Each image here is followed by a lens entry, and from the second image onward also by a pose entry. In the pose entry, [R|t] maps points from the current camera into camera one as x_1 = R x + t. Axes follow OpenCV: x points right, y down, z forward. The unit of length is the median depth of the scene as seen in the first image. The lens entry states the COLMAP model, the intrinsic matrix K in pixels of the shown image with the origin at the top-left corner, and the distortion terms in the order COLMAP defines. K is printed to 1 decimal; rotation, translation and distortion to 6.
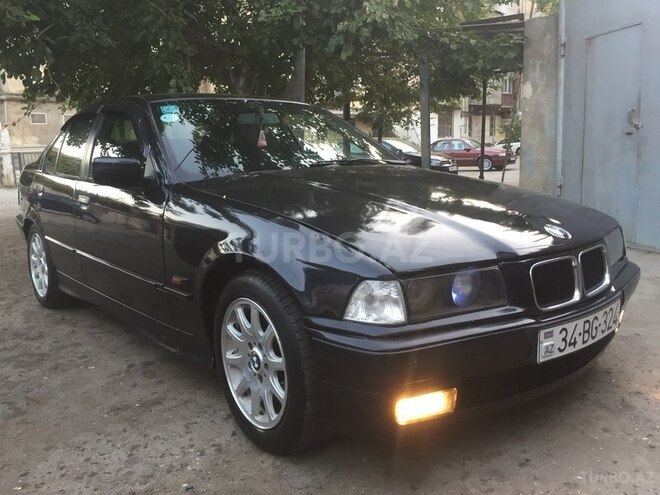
lens RADIAL K [[565.6, 0, 329.5], [0, 565.6, 246.7], [0, 0, 1]] dist [0.042611, -0.033366]
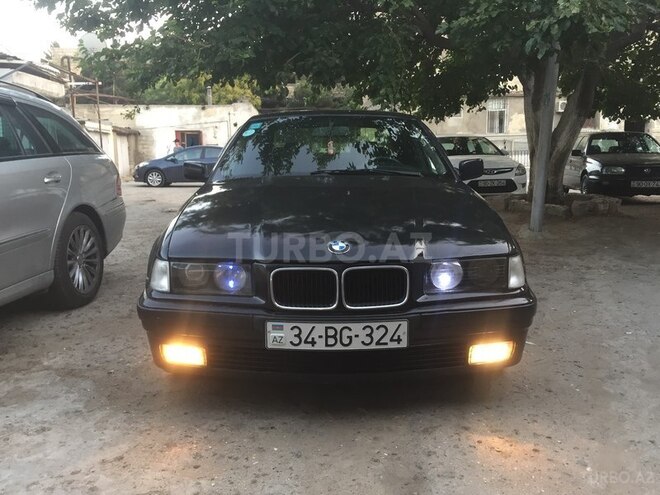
lens RADIAL K [[565.6, 0, 328.5], [0, 565.6, 247.5], [0, 0, 1]] dist [0.042611, -0.033366]
pose [[0.768031, 0.132526, -0.626550, 1.162877], [-0.120086, 0.990802, 0.062369, -0.098588], [0.629053, 0.027338, 0.776882, 0.124609]]
